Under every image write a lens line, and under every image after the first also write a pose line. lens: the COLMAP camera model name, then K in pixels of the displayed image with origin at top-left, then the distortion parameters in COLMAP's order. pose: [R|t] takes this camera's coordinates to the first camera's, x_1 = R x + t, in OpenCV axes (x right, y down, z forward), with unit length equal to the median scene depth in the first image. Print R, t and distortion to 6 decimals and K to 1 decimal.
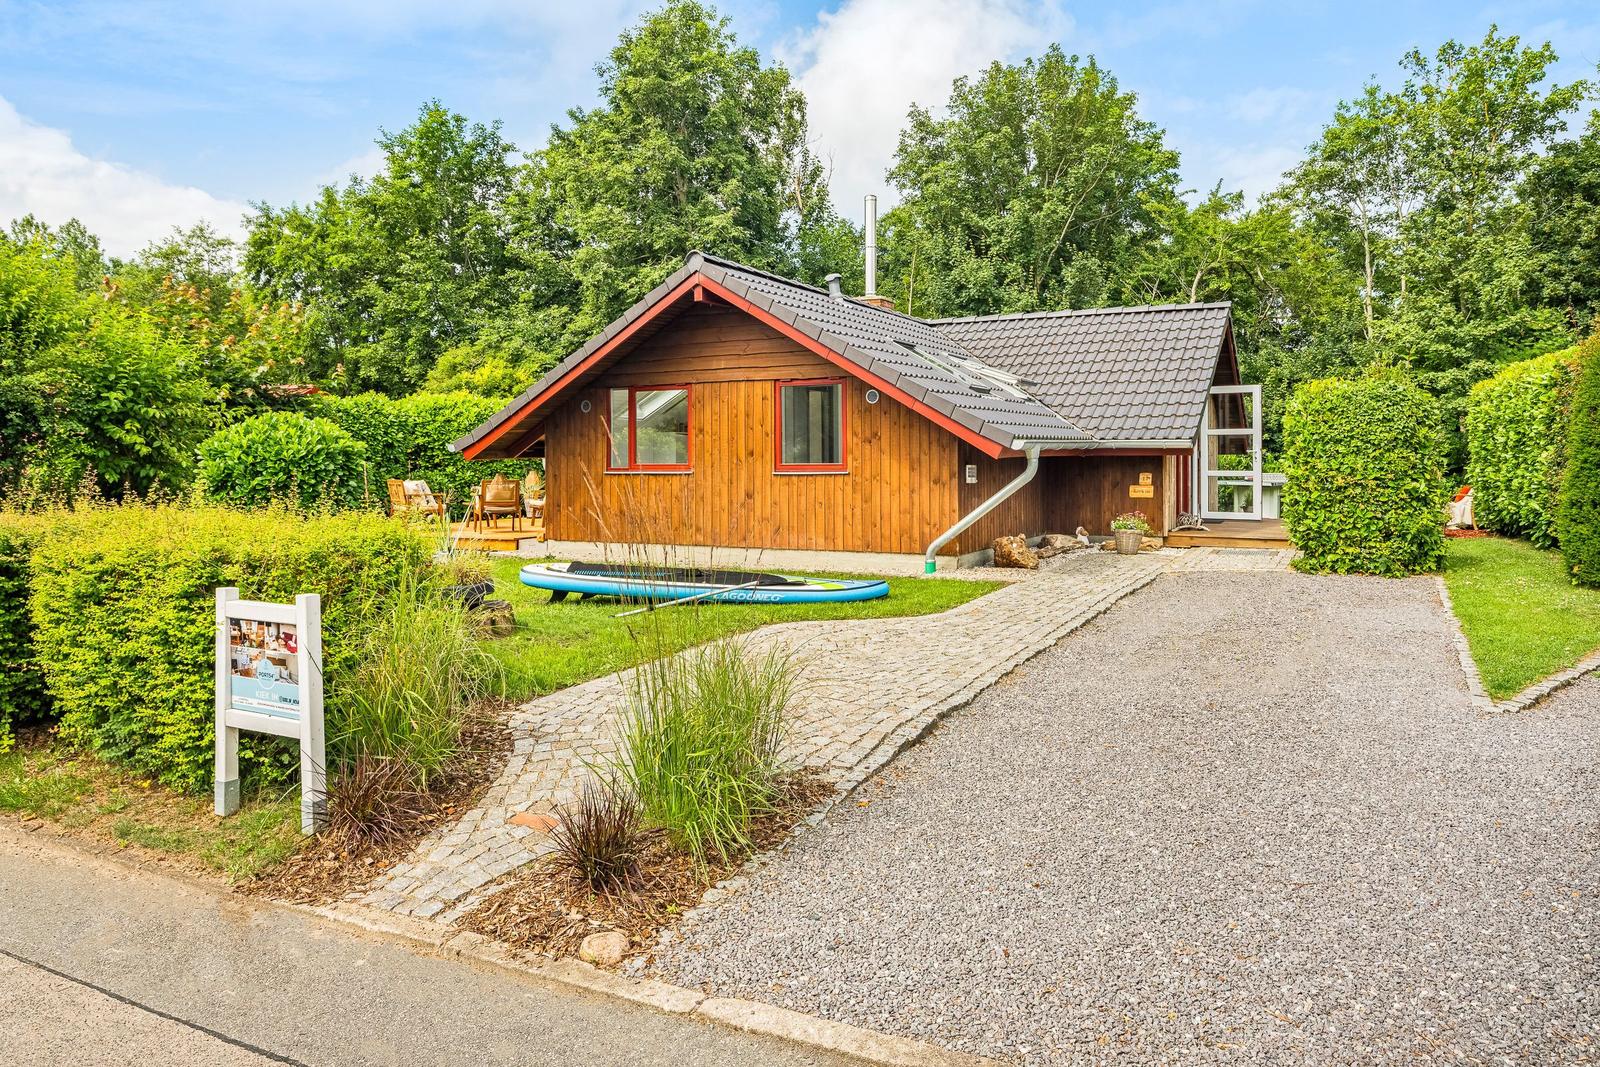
lens RADIAL K [[1068.7, 0, 800.0], [0, 1068.7, 533.5], [0, 0, 1]] dist [-0.002803, -0.000721]
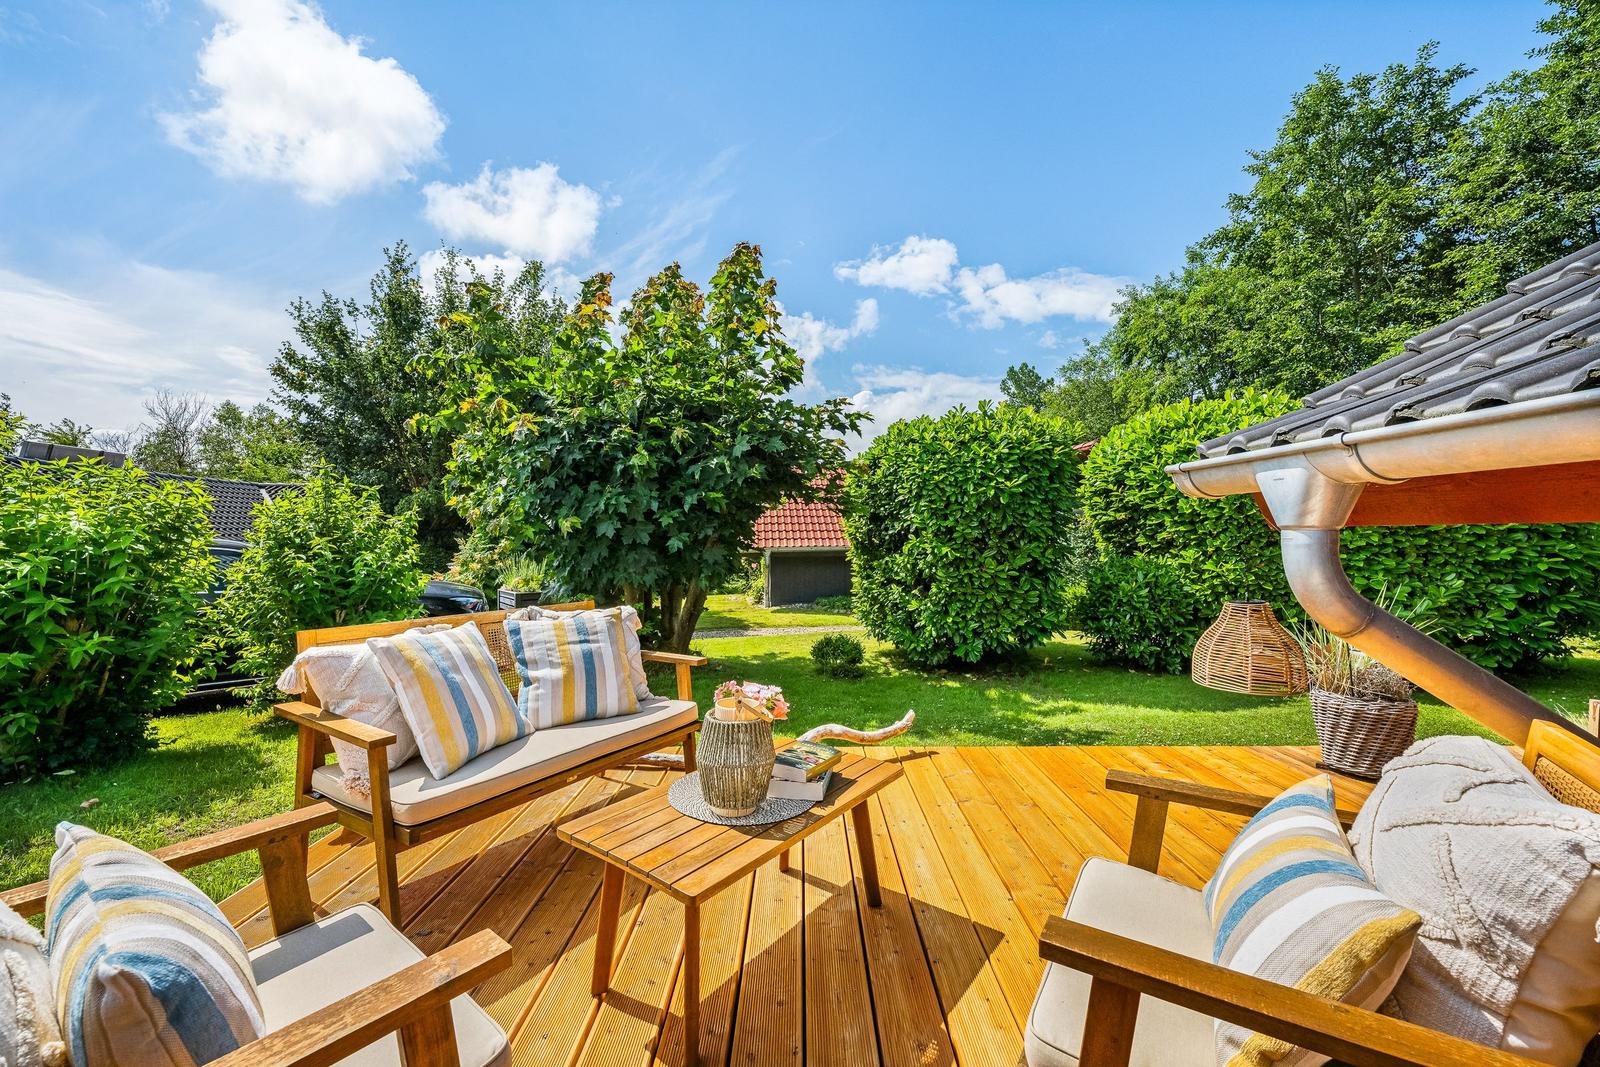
lens RADIAL K [[619.4, 0, 800.0], [0, 619.4, 533.5], [0, 0, 1]] dist [-0.001273, 0.000038]
pose [[0.447778, 0.012024, -0.894064, -0.104862], [-0.067217, 0.997533, -0.020248, -0.034565], [0.891615, 0.069163, 0.447481, 0.478861]]
